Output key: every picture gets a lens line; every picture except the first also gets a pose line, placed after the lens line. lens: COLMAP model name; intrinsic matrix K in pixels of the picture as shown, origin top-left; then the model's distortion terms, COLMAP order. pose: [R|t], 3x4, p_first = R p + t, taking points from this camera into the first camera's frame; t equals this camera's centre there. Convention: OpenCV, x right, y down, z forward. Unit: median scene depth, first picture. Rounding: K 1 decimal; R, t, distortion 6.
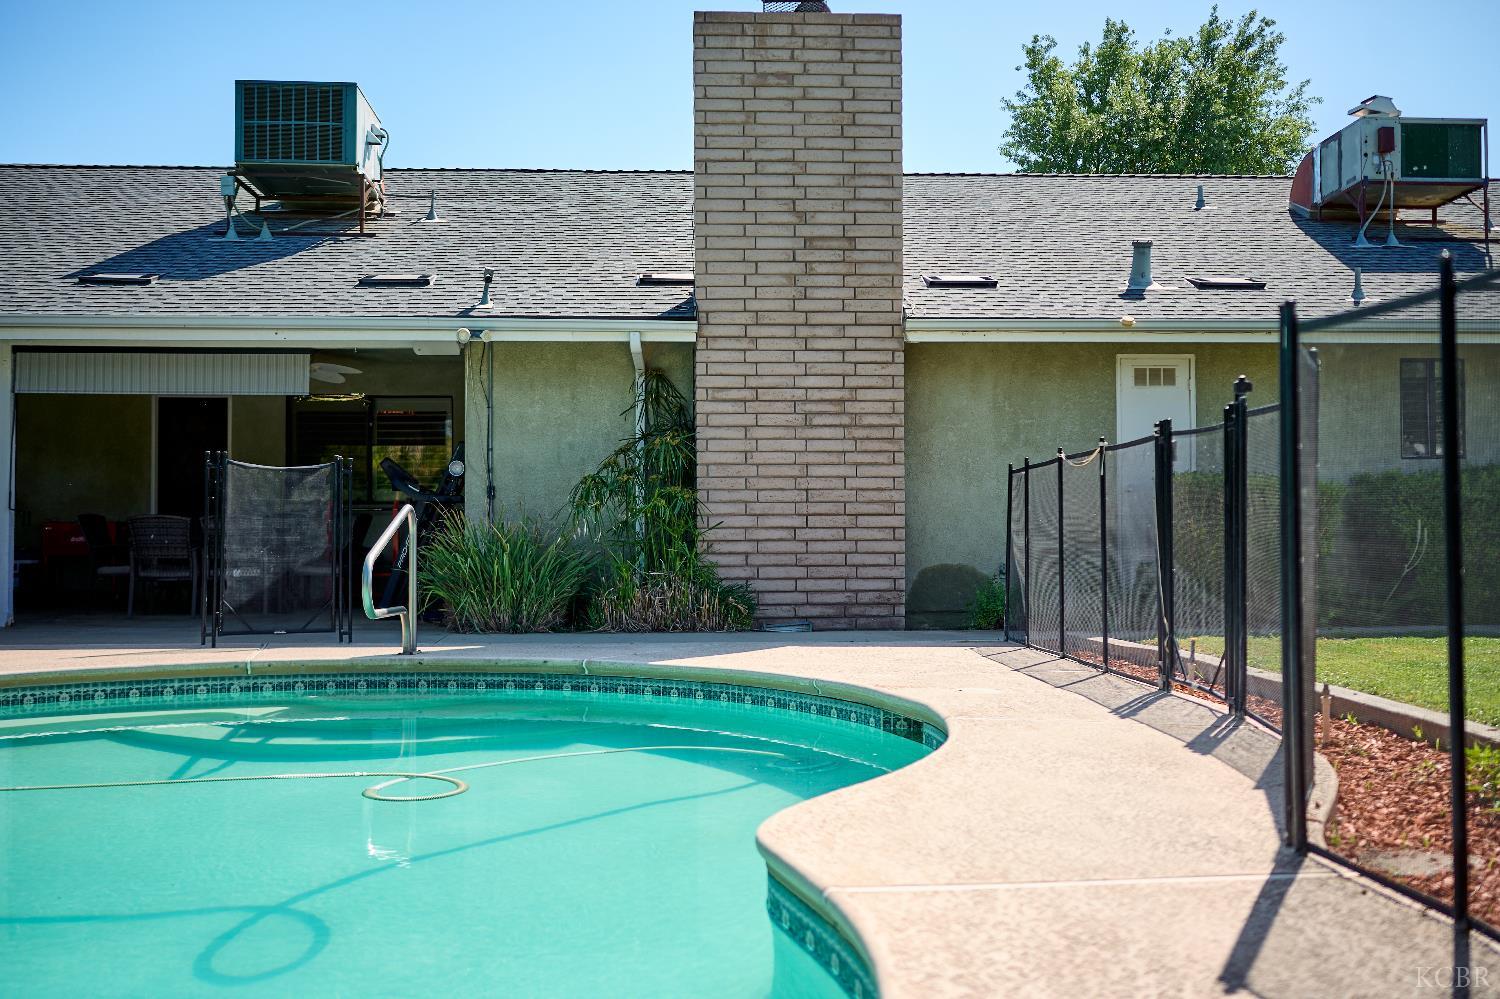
lens RADIAL K [[1423.9, 0, 725.9], [0, 1423.9, 475.7], [0, 0, 1]] dist [0.001278, 0.000000]
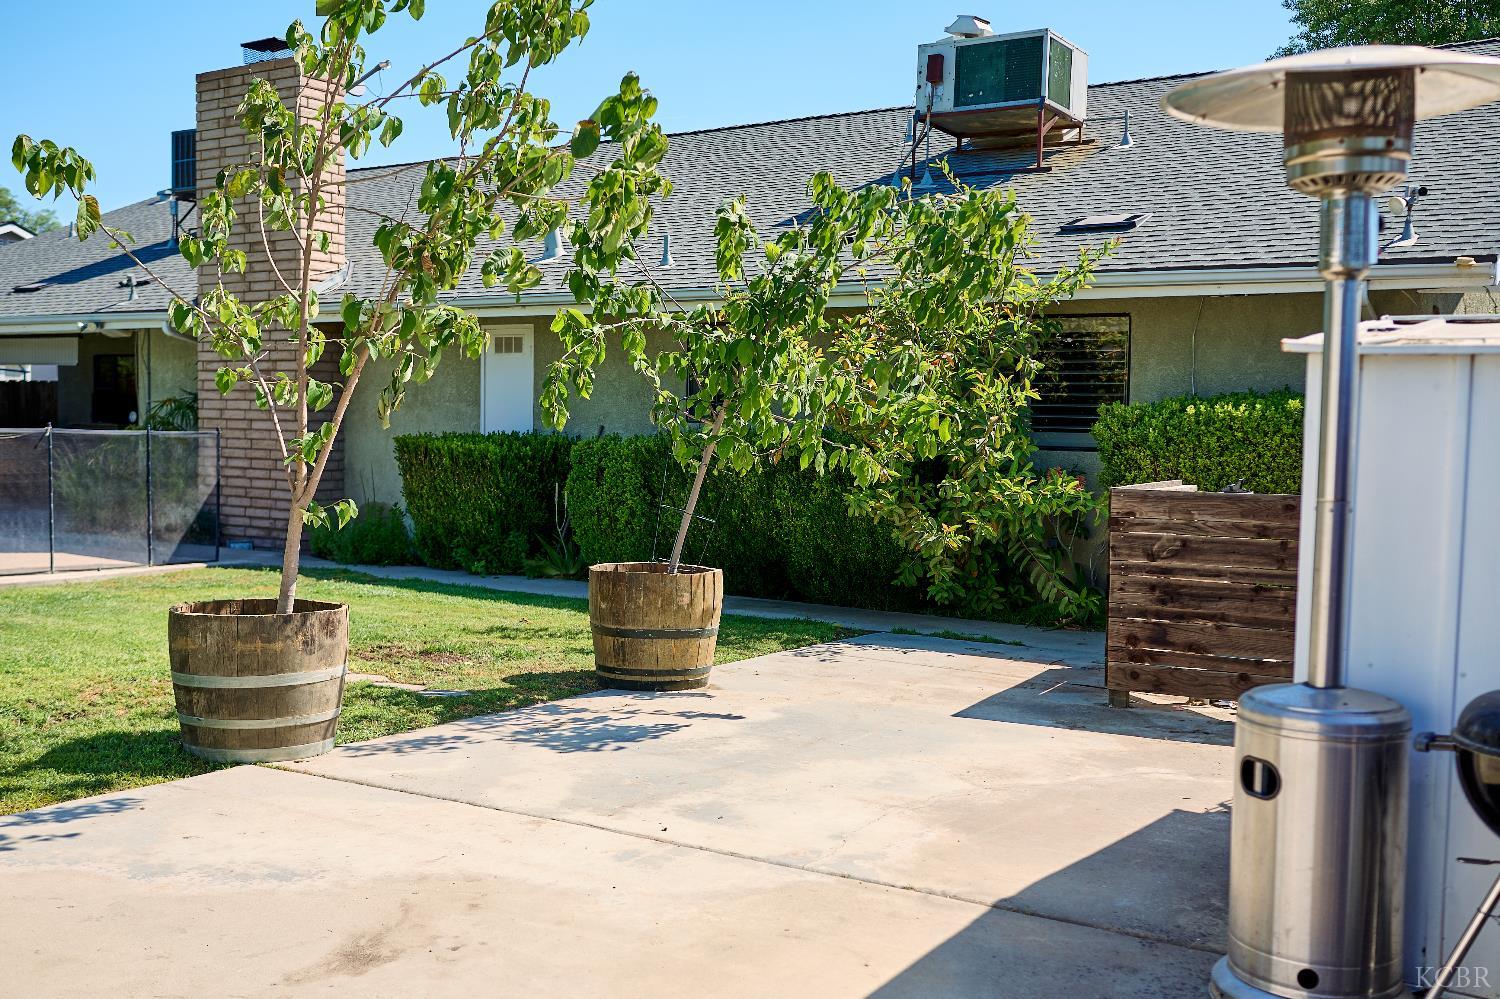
lens RADIAL K [[1506.6, 0, 761.9], [0, 1506.6, 495.4], [0, 0, 1]] dist [0.025619, 0.000000]
pose [[0.783707, 0.047141, -0.619339, 1.274132], [-0.010015, 0.997945, 0.063286, -0.030552], [0.621049, -0.043395, 0.782569, 0.208354]]
